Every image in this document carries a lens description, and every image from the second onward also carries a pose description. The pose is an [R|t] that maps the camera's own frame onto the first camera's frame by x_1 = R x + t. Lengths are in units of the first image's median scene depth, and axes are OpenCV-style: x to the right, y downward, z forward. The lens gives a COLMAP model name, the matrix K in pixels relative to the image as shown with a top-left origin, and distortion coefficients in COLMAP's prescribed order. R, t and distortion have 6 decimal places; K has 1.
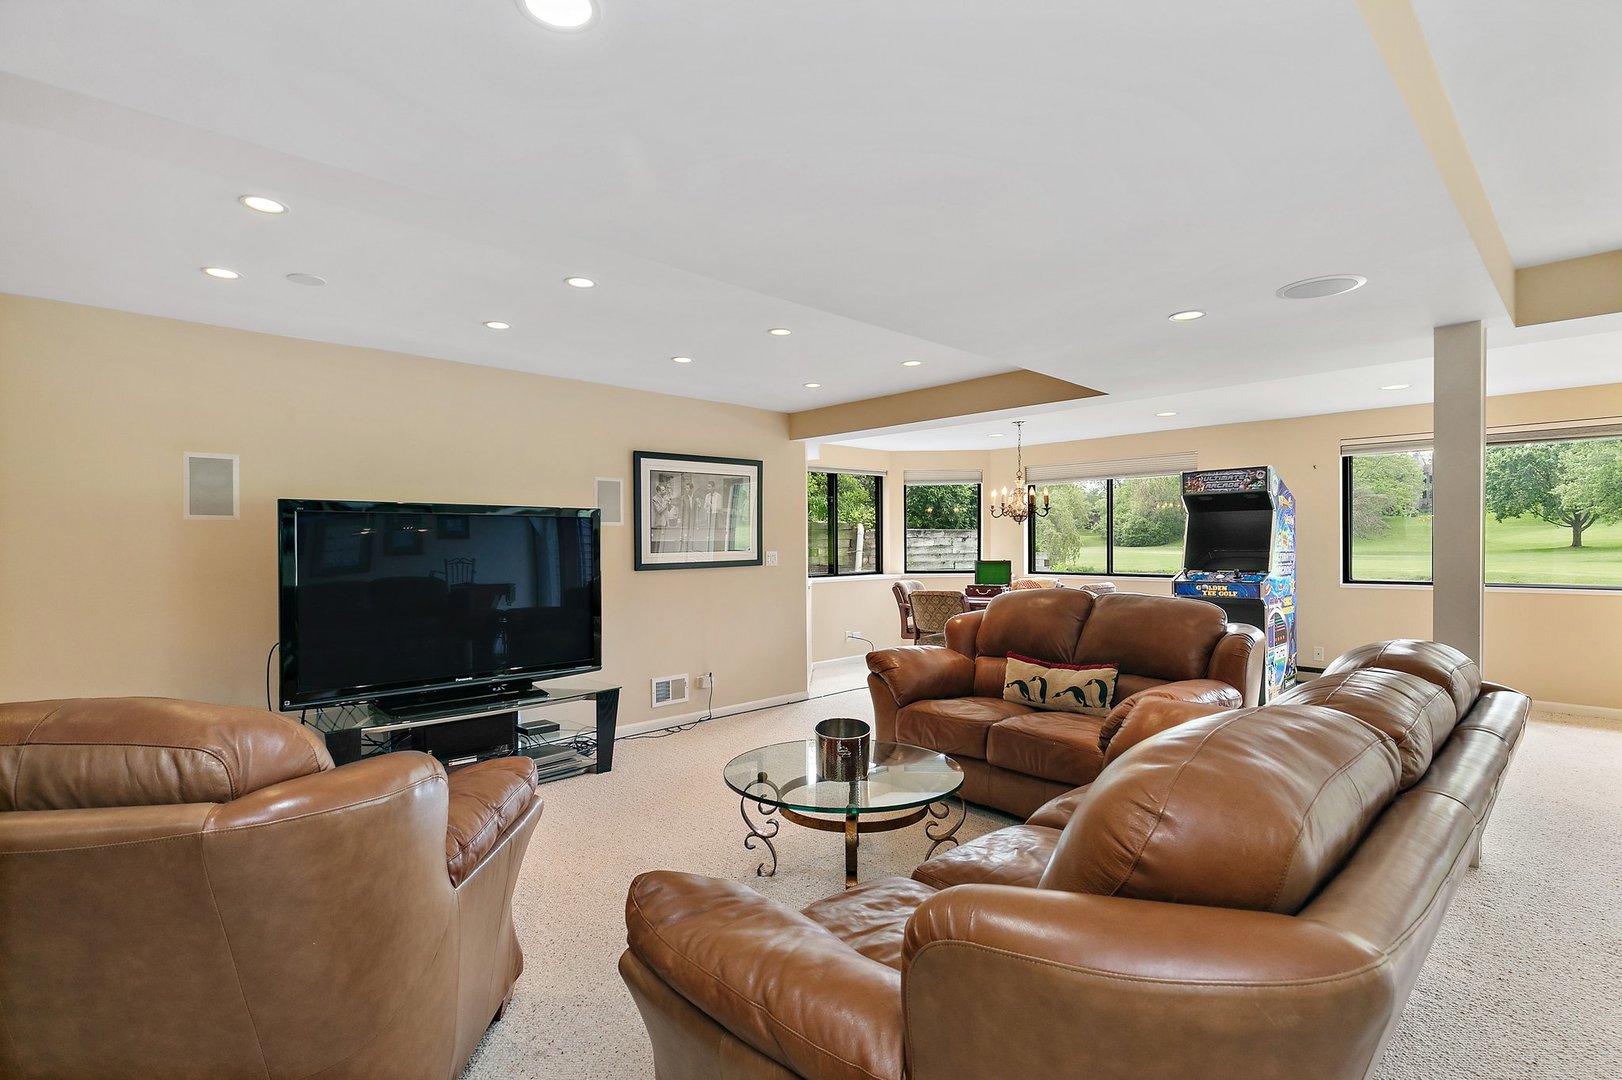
lens RADIAL K [[769.9, 0, 812.5], [0, 769.9, 542.5], [0, 0, 1]] dist [-0.001961, 0.000987]
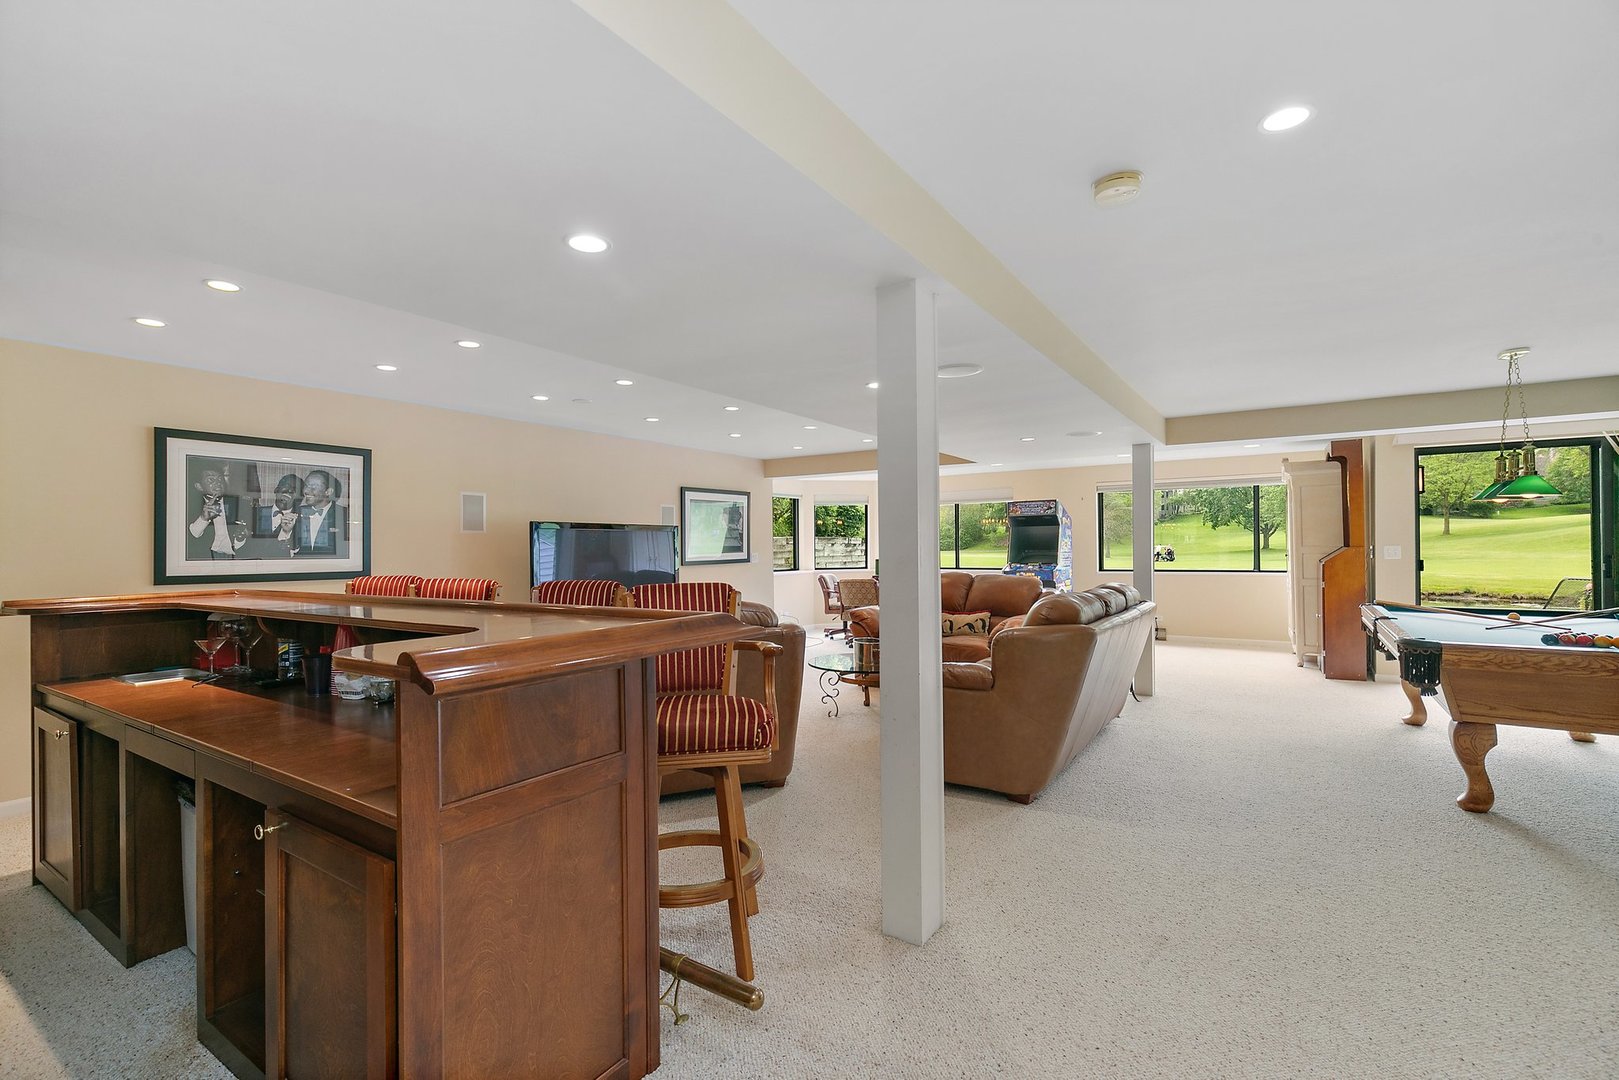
lens RADIAL K [[735.7, 0, 808.6], [0, 735.7, 545.5], [0, 0, 1]] dist [0.004229, 0.000634]
pose [[0.975335, -0.002913, 0.220710, -0.251760], [0.003723, 0.999988, -0.003252, 0.001602], [-0.220698, 0.003994, 0.975334, -0.383999]]
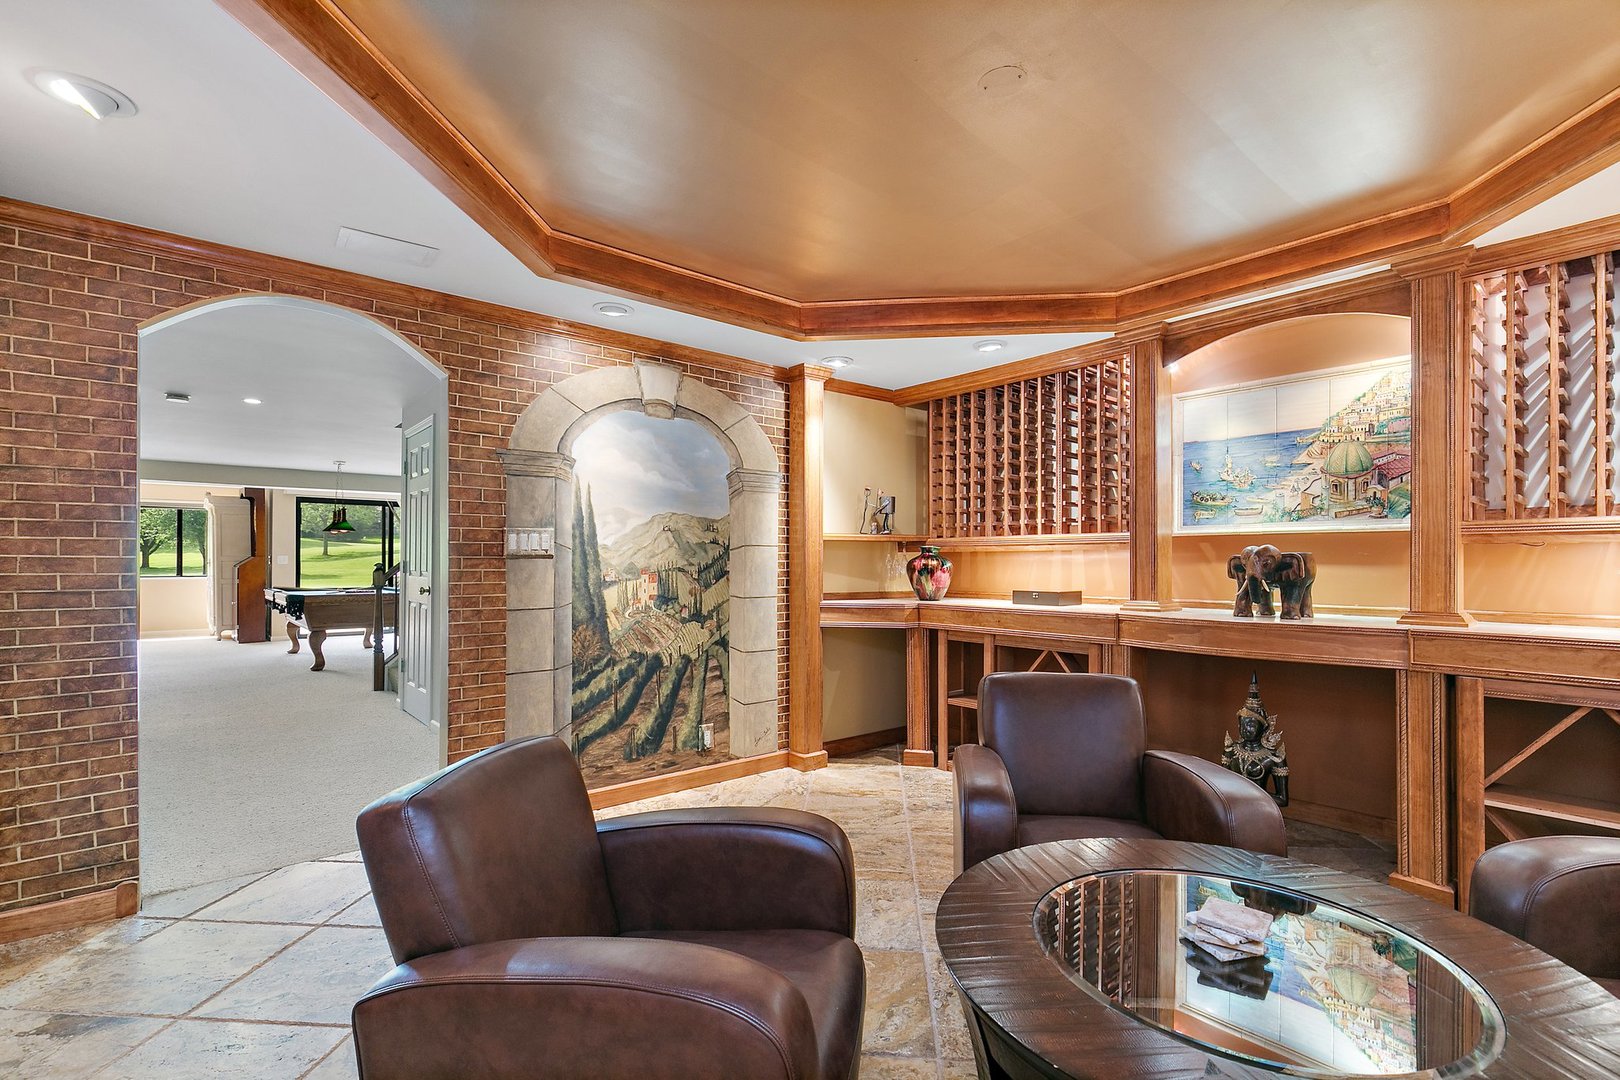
lens RADIAL K [[736.2, 0, 810.2], [0, 736.2, 562.7], [0, 0, 1]] dist [0.004229, 0.000634]
pose [[0.055620, 0.006260, 0.998432, -0.838380], [-0.000317, 0.999980, -0.006253, 0.027791], [-0.998452, 0.000031, 0.055621, -0.850865]]
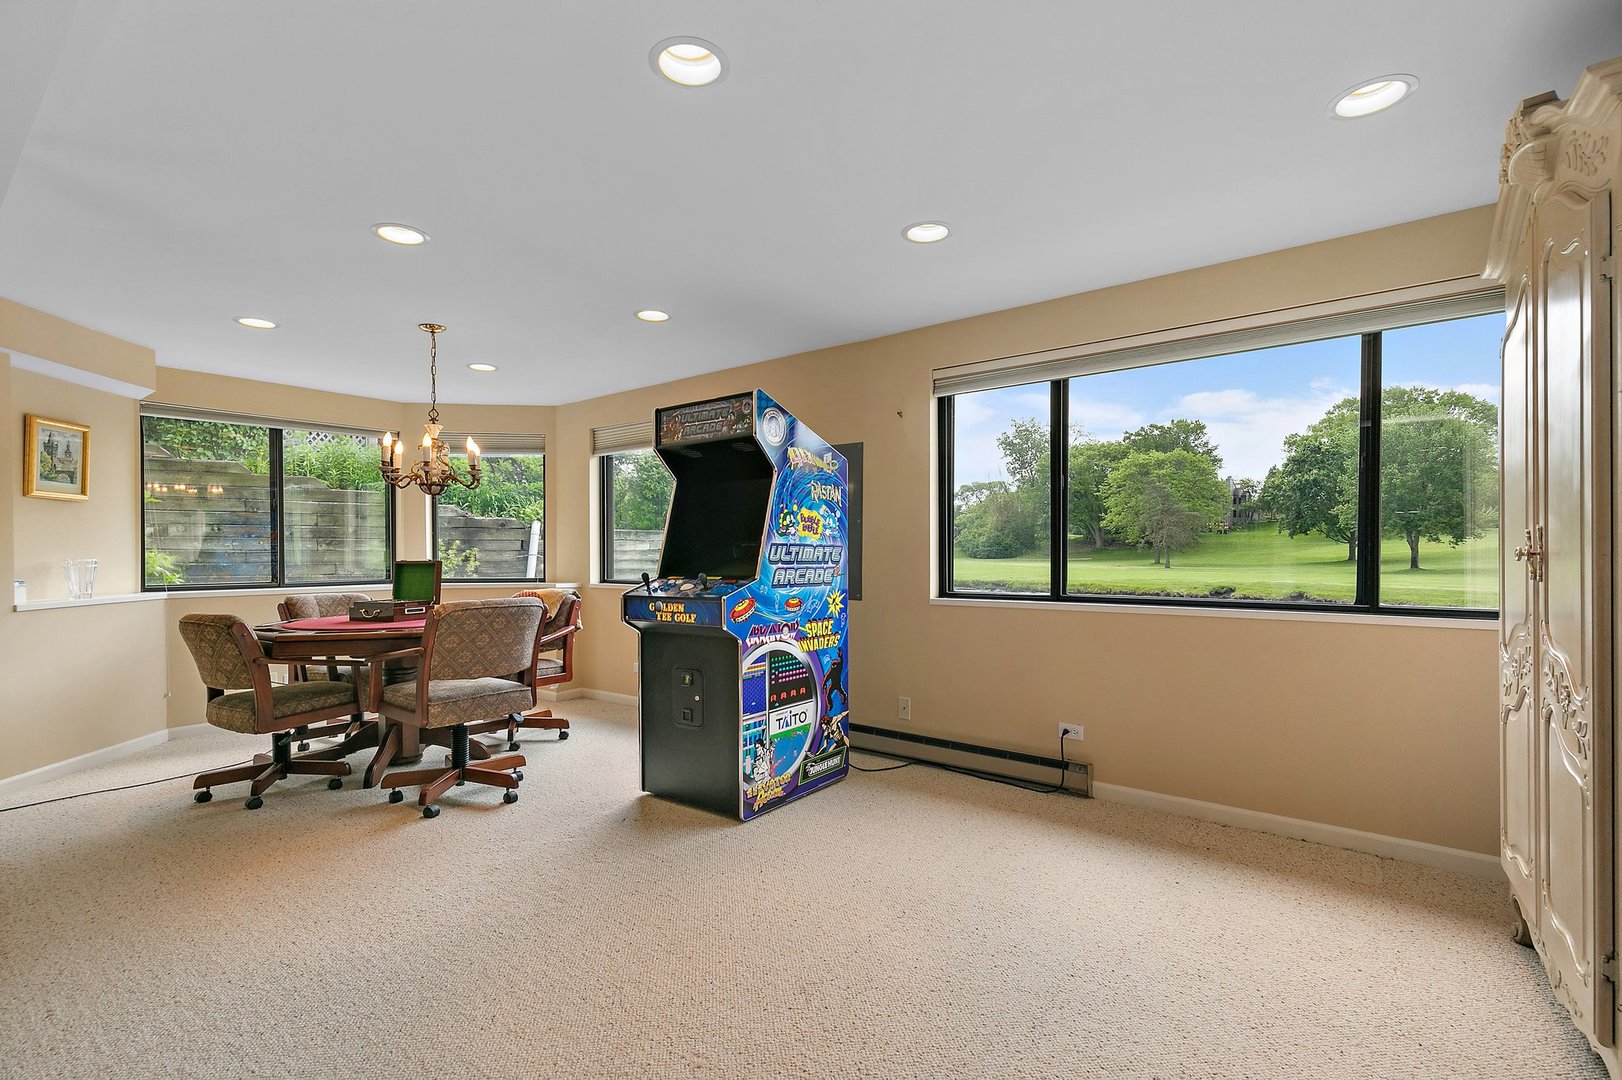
lens RADIAL K [[737.1, 0, 807.3], [0, 737.1, 553.9], [0, 0, 1]] dist [0.004229, 0.000634]
pose [[0.989677, 0.006169, 0.143186, 0.521374], [-0.006119, 0.999981, -0.000794, 0.019220], [-0.143188, -0.000090, 0.989695, 0.434901]]
